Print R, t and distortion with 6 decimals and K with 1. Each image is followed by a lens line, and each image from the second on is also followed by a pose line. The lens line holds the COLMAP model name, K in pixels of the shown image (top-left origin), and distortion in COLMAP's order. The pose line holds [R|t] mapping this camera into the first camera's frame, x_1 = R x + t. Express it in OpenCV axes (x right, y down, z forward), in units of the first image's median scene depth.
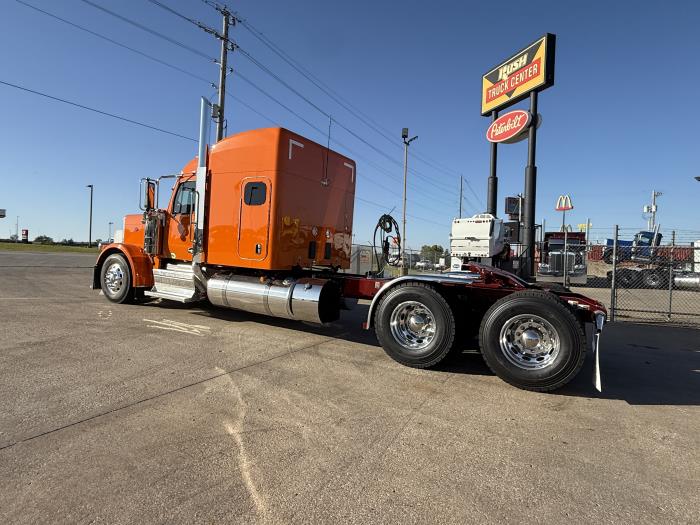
lens RADIAL K [[405.7, 0, 348.7], [0, 405.7, 262.7], [0, 0, 1]] dist [0.000443, -0.000608]
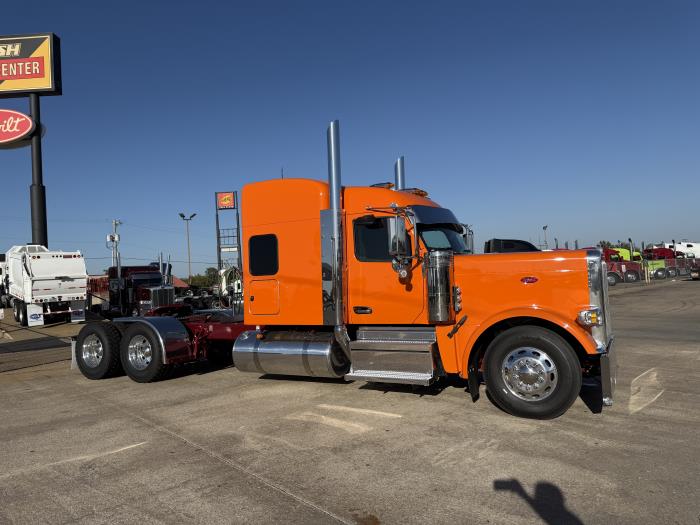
lens RADIAL K [[492.3, 0, 354.6], [0, 492.3, 260.5], [0, 0, 1]] dist [0.021755, -0.024094]
pose [[0.321451, -0.018586, 0.946744, -0.498242], [0.087713, 0.996093, -0.010227, -0.040386], [-0.942855, 0.086329, 0.321826, 0.186082]]
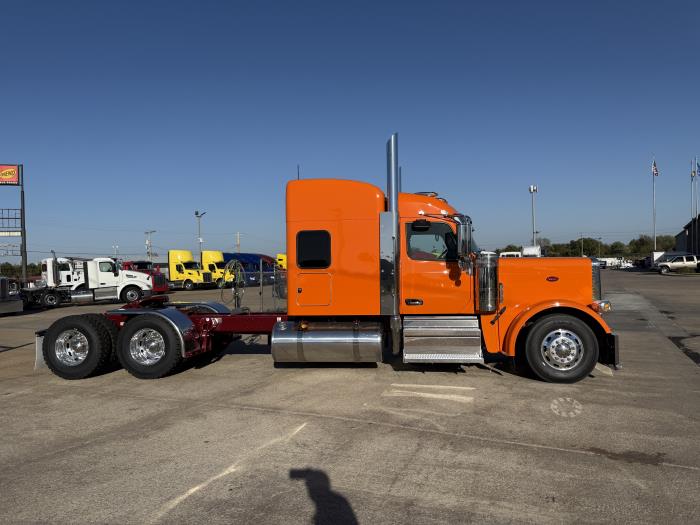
lens RADIAL K [[492.3, 0, 354.5], [0, 492.3, 263.2], [0, 0, 1]] dist [0.021755, -0.024094]
pose [[-0.058783, -0.026361, 0.997923, -0.561161], [0.045807, 0.998527, 0.029076, -0.053278], [-0.997219, 0.047421, -0.057488, 0.359124]]
